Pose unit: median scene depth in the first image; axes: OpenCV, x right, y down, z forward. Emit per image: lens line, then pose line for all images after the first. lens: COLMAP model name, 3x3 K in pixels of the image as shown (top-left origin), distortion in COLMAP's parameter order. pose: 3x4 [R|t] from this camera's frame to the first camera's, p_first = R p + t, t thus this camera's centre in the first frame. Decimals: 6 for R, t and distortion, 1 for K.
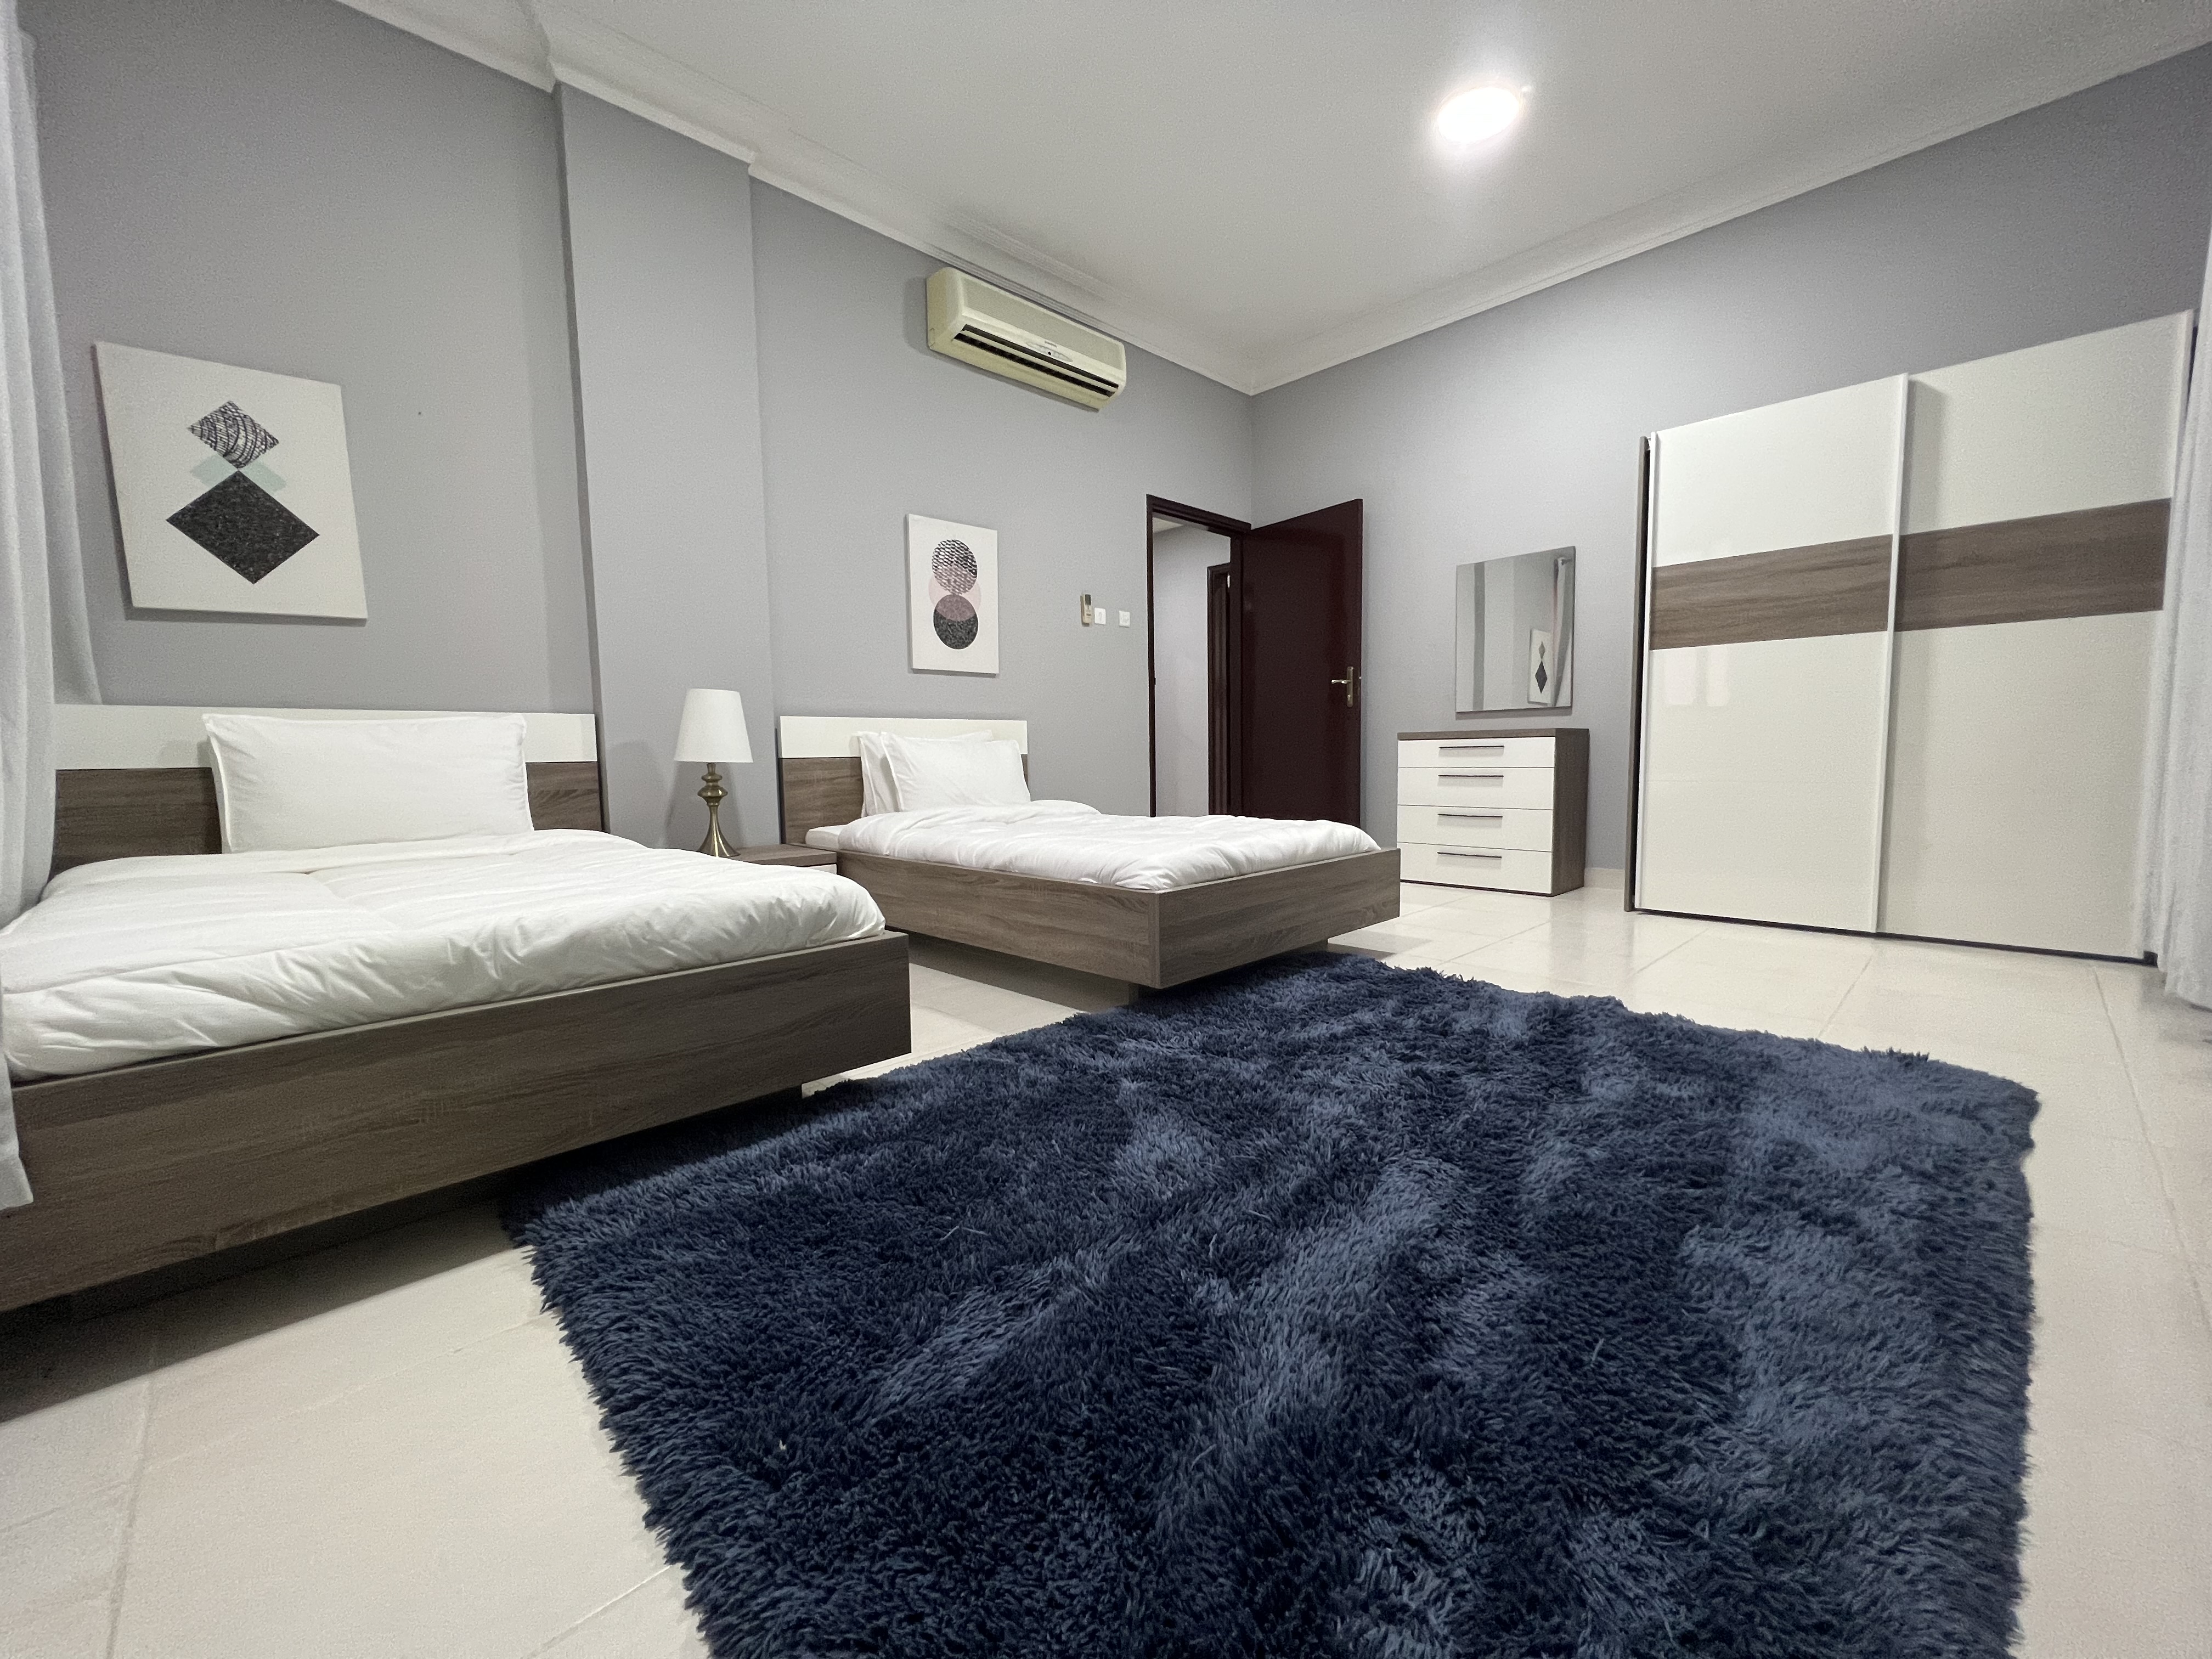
lens RADIAL K [[886.3, 0, 1101.8], [0, 886.3, 824.7], [0, 0, 1]] dist [-0.000775, 0.000256]
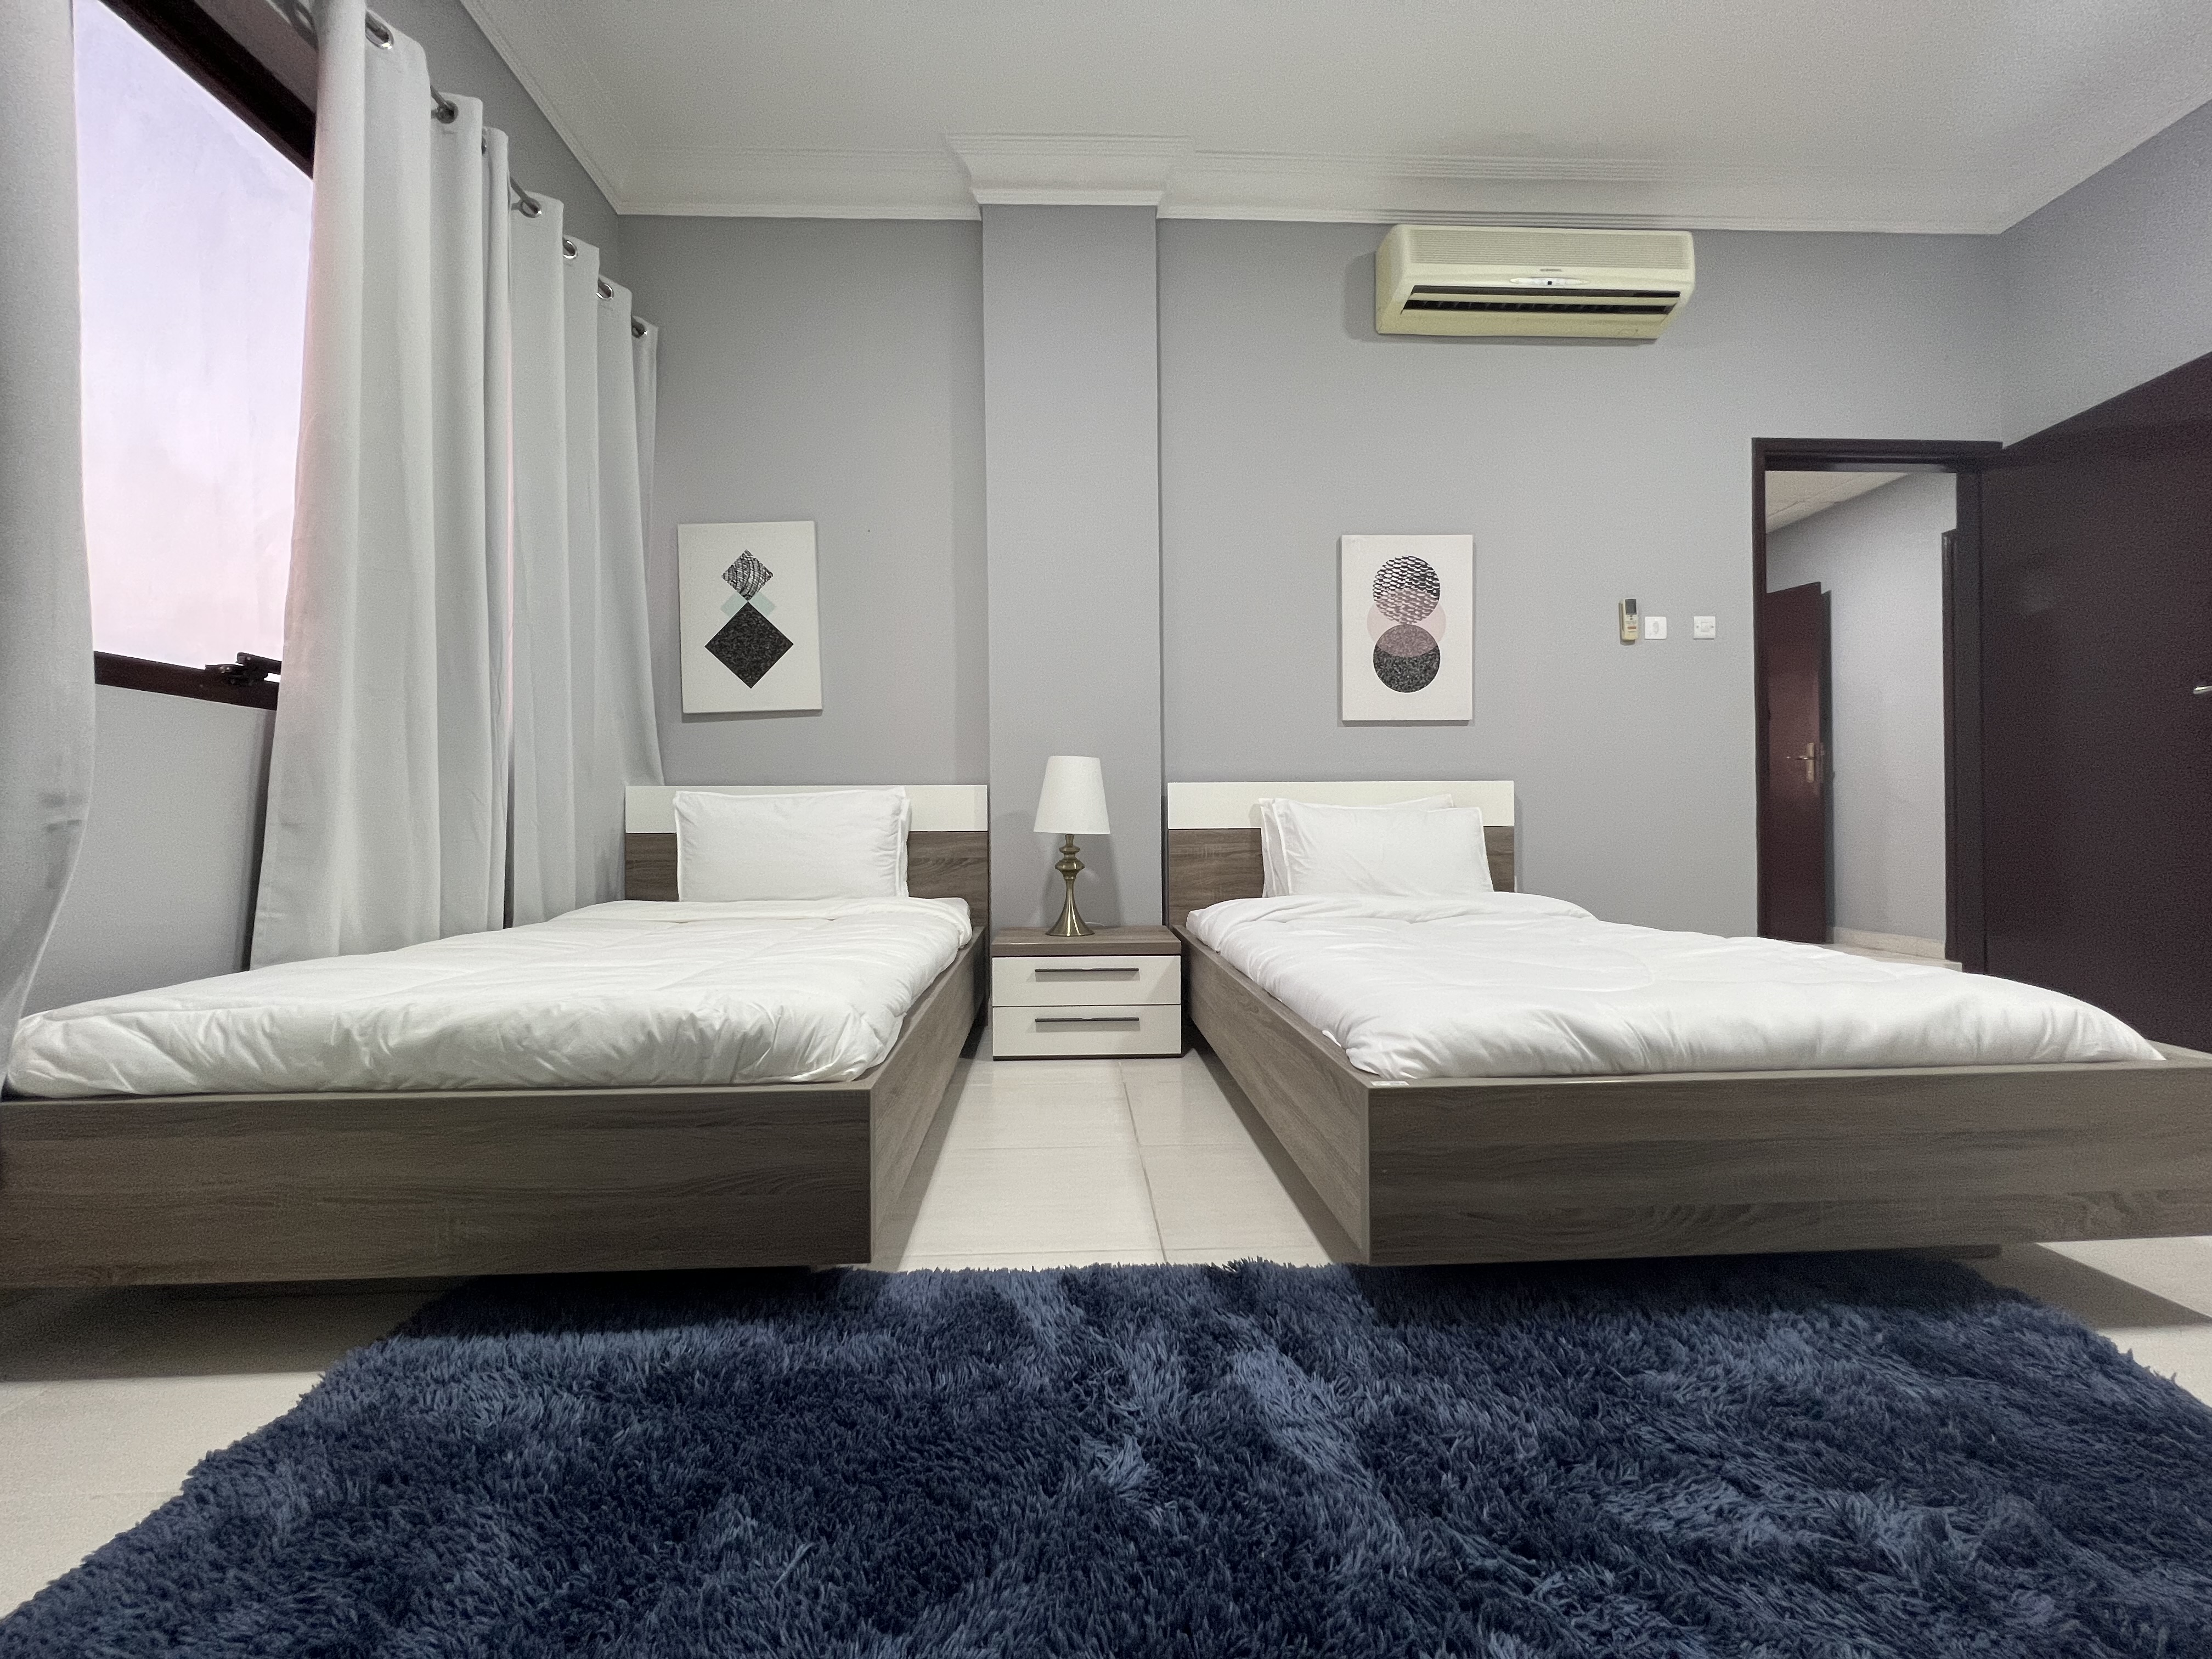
lens RADIAL K [[886.3, 0, 1101.8], [0, 886.3, 824.7], [0, 0, 1]] dist [-0.000775, 0.000256]
pose [[0.746021, 0.007185, -0.665883, 0.226556], [-0.058253, 0.996813, -0.054508, -0.032991], [0.663369, 0.079454, 0.744062, 0.353237]]
